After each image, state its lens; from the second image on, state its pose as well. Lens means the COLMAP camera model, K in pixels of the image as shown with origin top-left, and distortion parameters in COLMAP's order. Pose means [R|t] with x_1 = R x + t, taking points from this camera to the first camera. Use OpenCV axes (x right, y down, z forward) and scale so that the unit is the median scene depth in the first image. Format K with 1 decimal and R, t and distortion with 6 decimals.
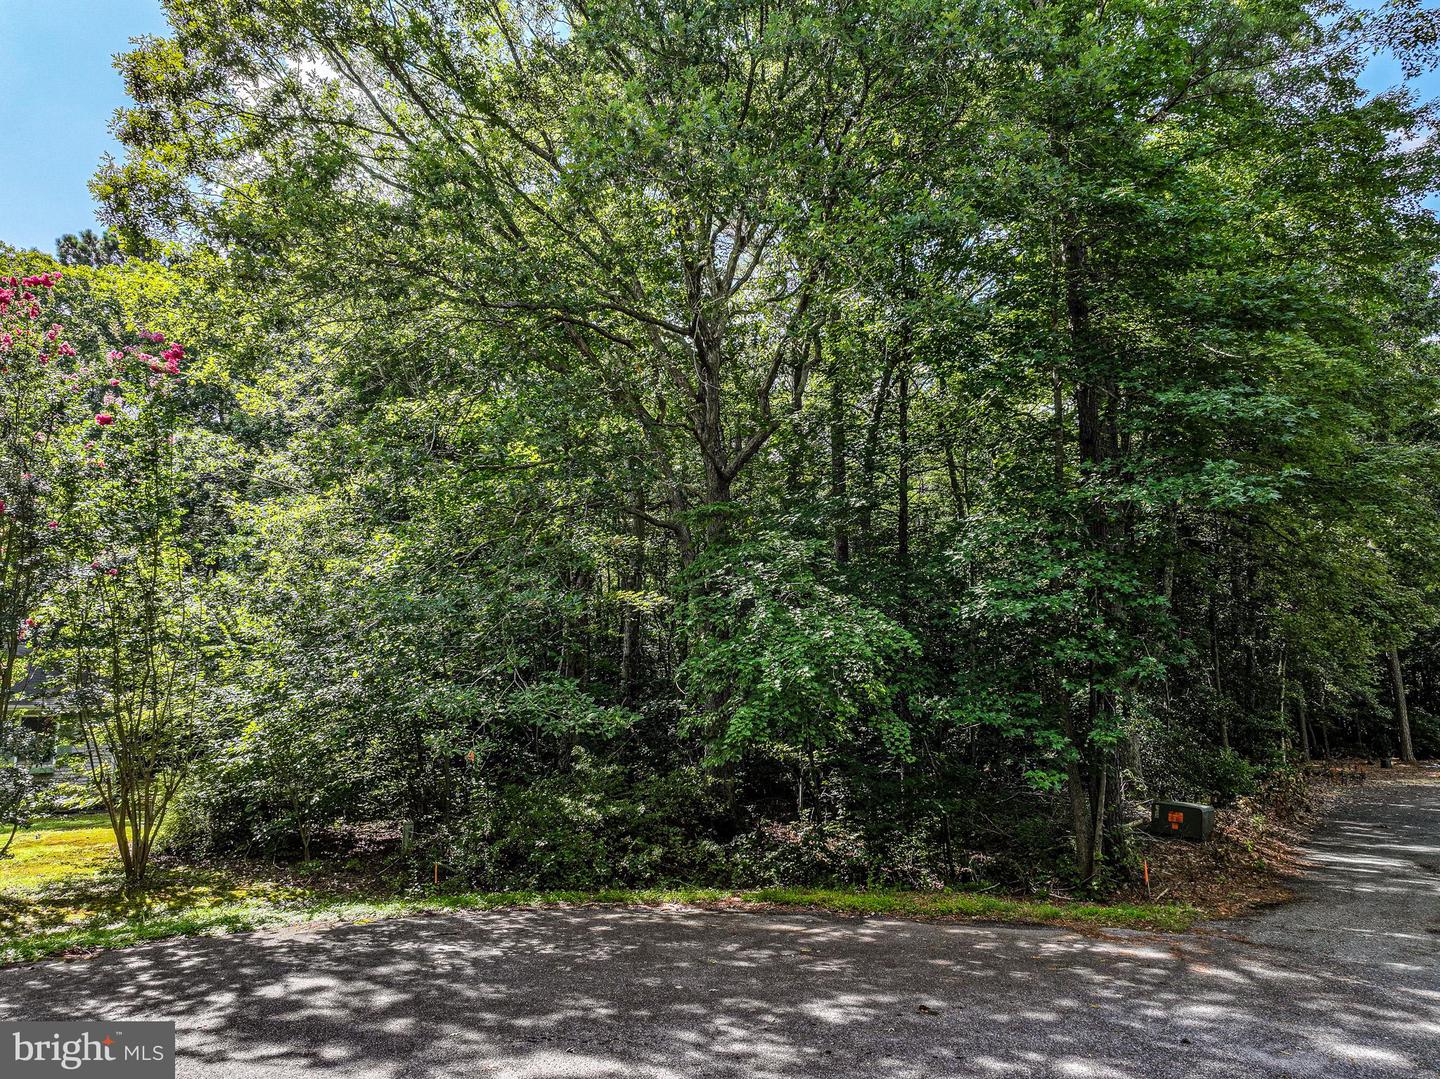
lens RADIAL K [[998.1, 0, 726.2], [0, 998.1, 565.9], [0, 0, 1]] dist [0.003214, 0.003217]
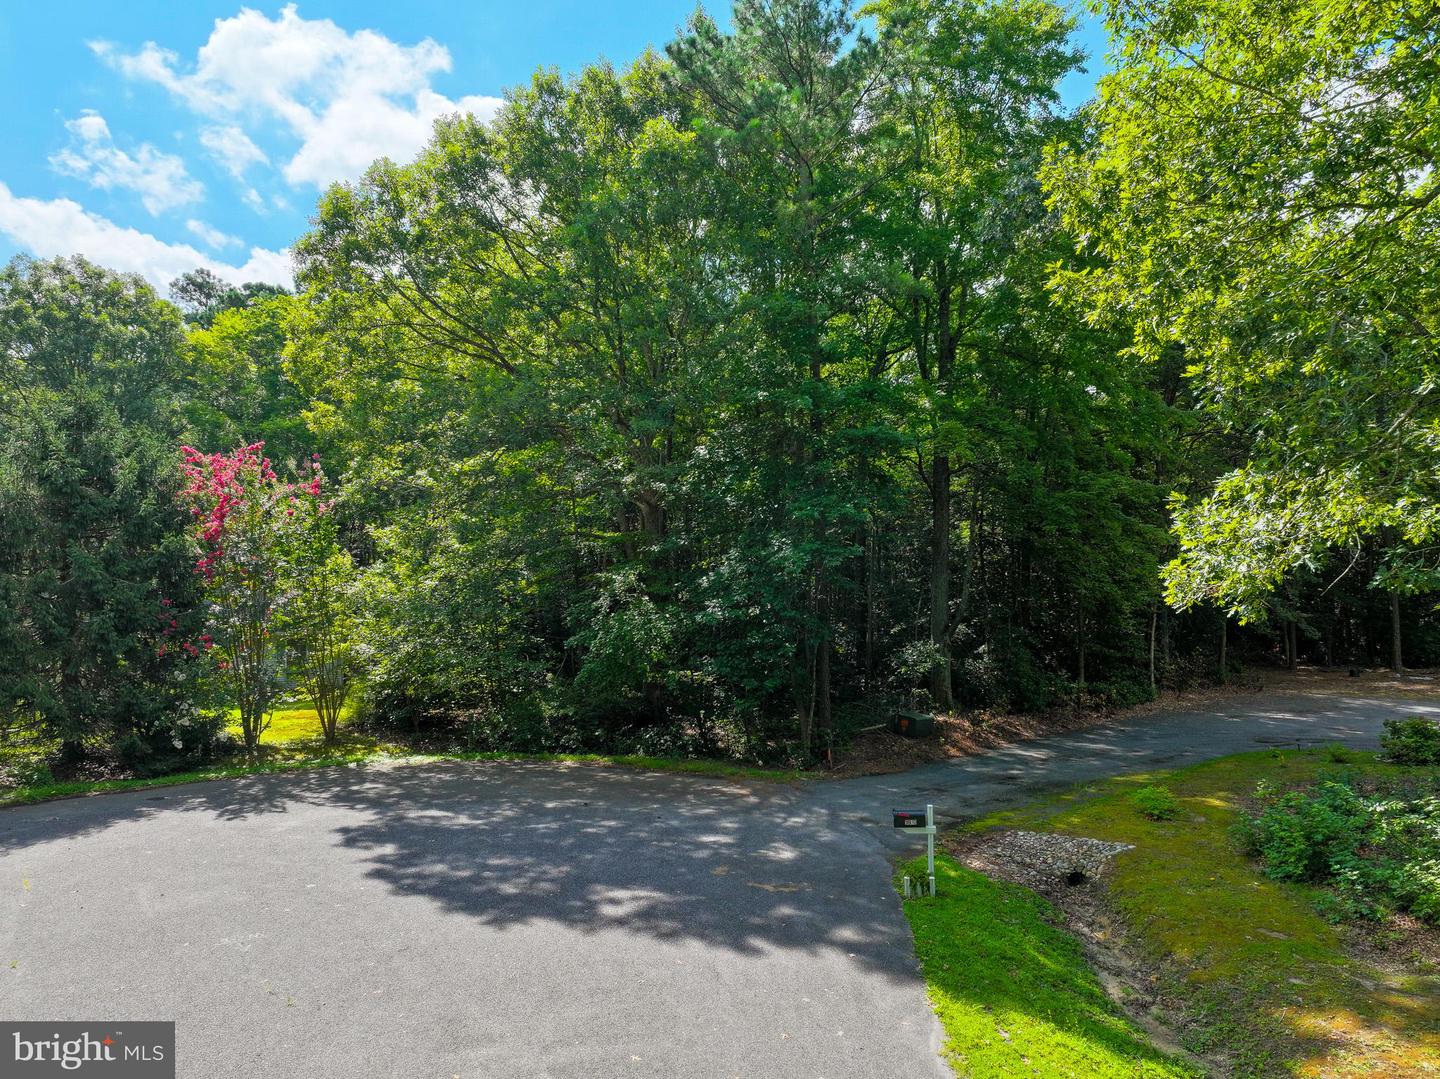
lens RADIAL K [[1004.8, 0, 720.0], [0, 1004.8, 539.5], [0, 0, 1]] dist [0.005623, 0.009987]
pose [[0.974278, -0.010363, -0.225113, 0.649197], [0.032858, 0.994799, 0.096415, -0.260087], [0.222943, -0.101331, 0.969551, -0.755486]]
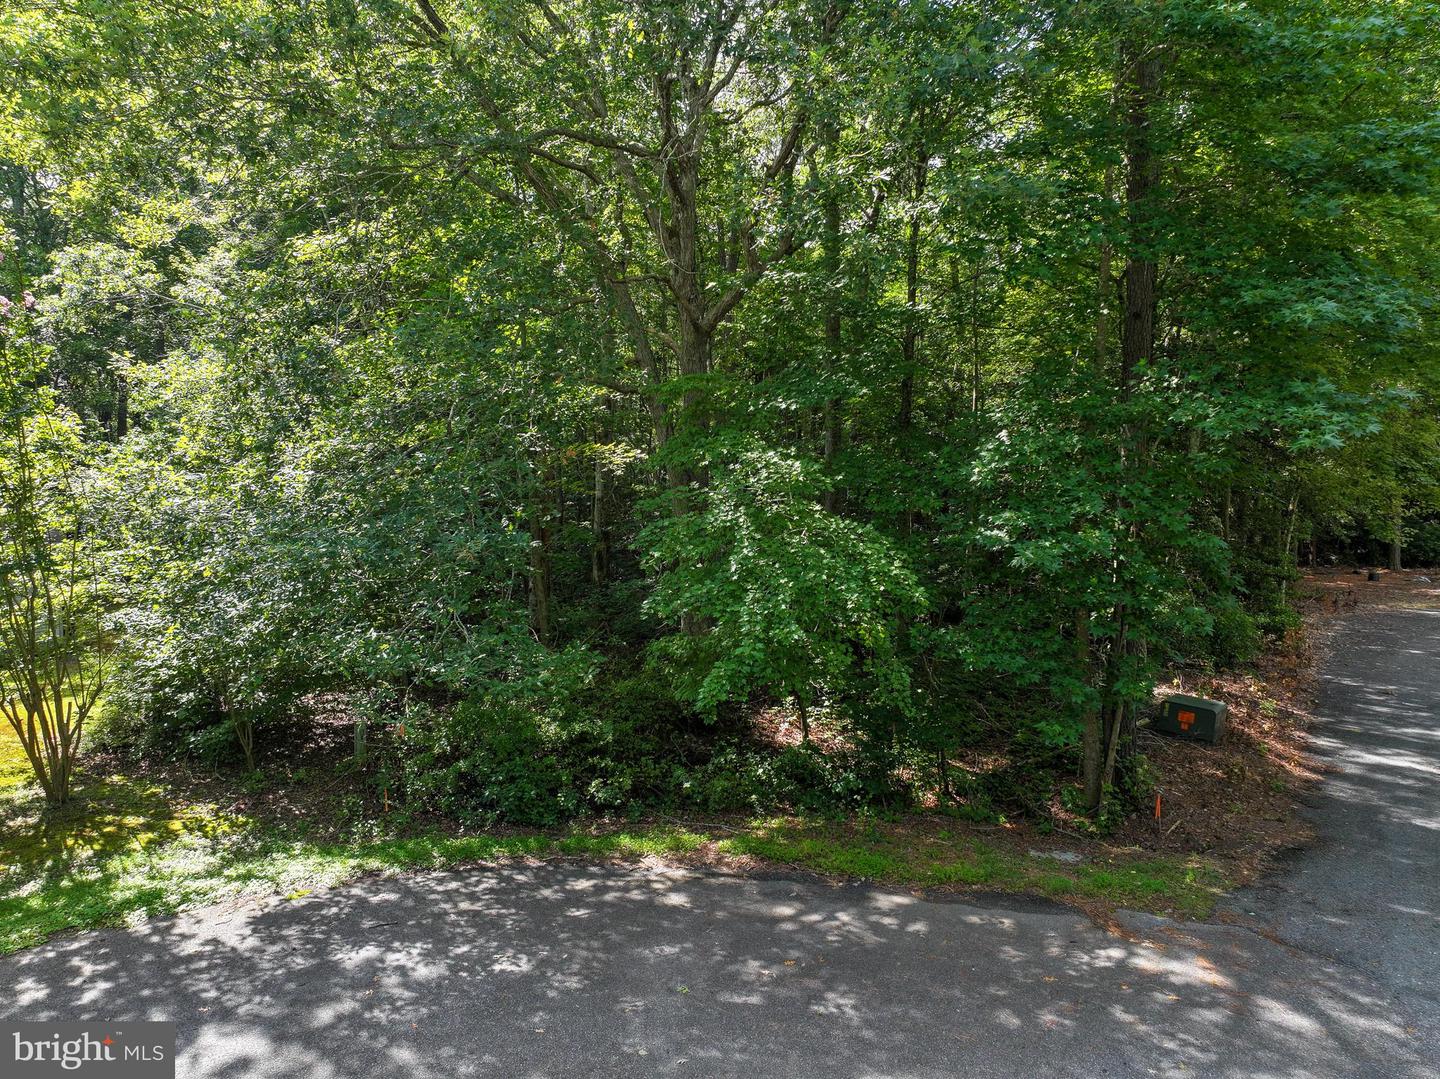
lens RADIAL K [[1004.8, 0, 720.0], [0, 1004.8, 539.5], [0, 0, 1]] dist [0.005623, 0.009987]
pose [[0.999916, -0.000310, 0.012962, 0.003571], [-0.002418, 0.977716, 0.209919, -0.131890], [-0.012739, -0.209933, 0.977633, 0.149853]]
